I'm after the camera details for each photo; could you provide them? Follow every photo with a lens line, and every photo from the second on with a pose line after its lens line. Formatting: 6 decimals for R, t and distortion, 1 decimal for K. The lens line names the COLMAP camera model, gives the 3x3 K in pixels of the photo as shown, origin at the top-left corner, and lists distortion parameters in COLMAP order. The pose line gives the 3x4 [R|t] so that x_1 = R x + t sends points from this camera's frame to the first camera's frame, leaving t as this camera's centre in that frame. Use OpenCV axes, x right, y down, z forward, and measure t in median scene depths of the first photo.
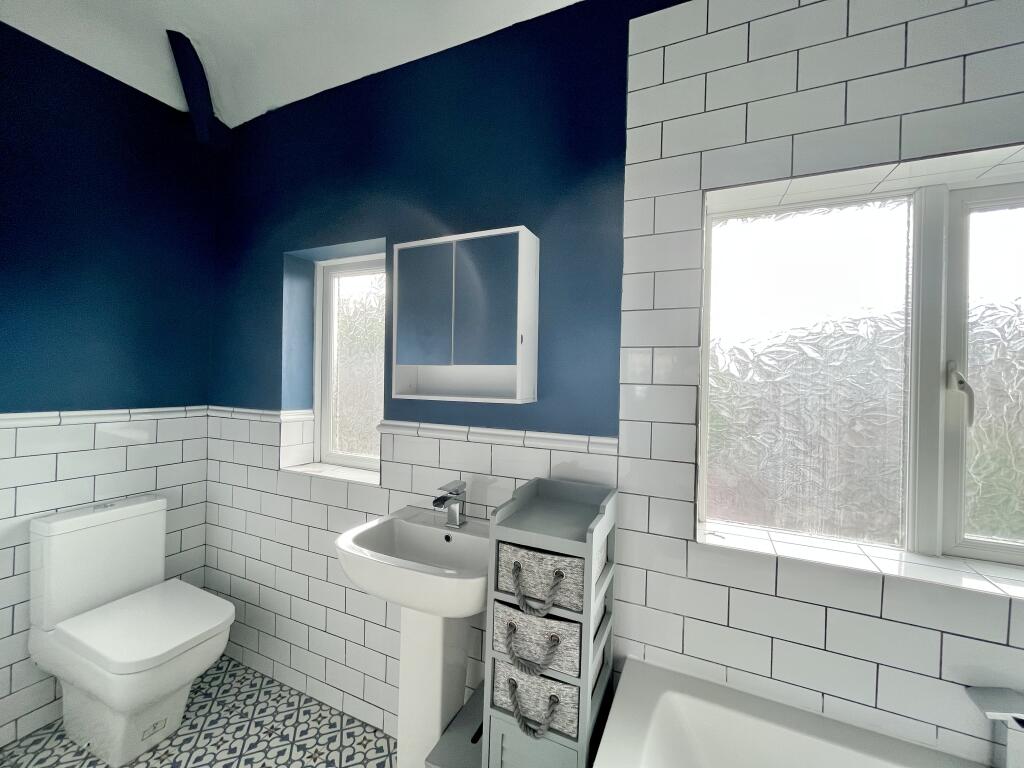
lens RADIAL K [[414.0, 0, 511.5], [0, 414.0, 382.8], [0, 0, 1]] dist [-0.002297, 0.000837]
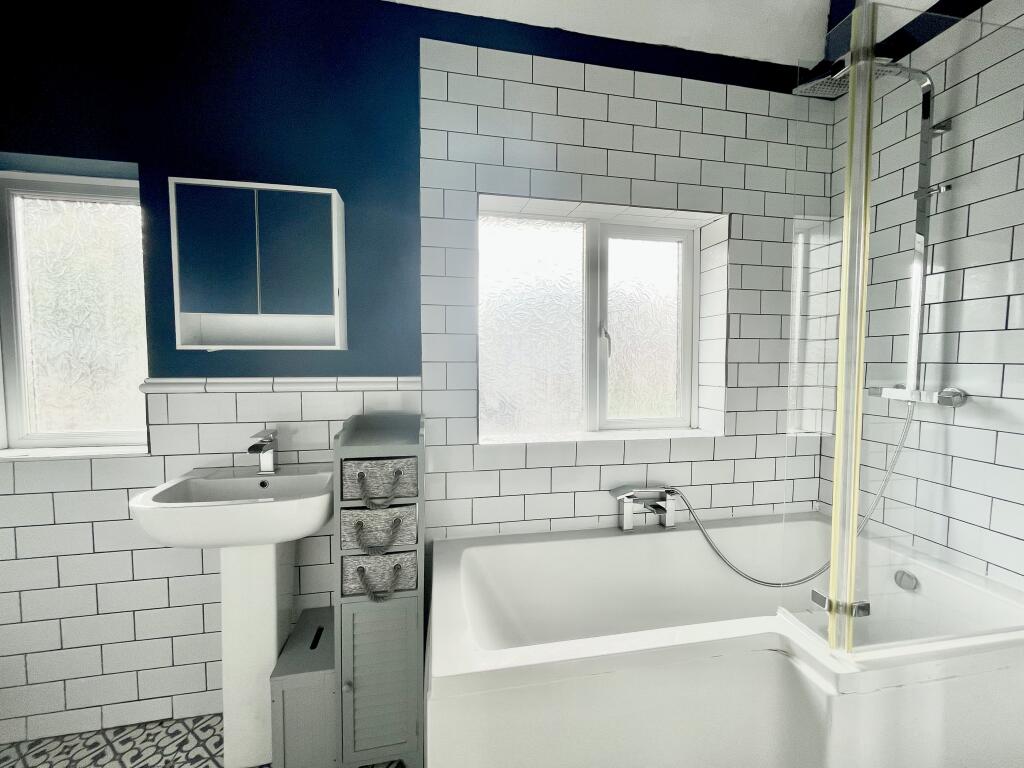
lens RADIAL K [[414.0, 0, 510.2], [0, 414.0, 381.7], [0, 0, 1]] dist [-0.002297, 0.000837]
pose [[0.813918, -0.050654, 0.578767, -0.300562], [0.019359, 0.998003, 0.060122, 0.091633], [-0.580657, -0.037729, 0.813274, -0.228936]]
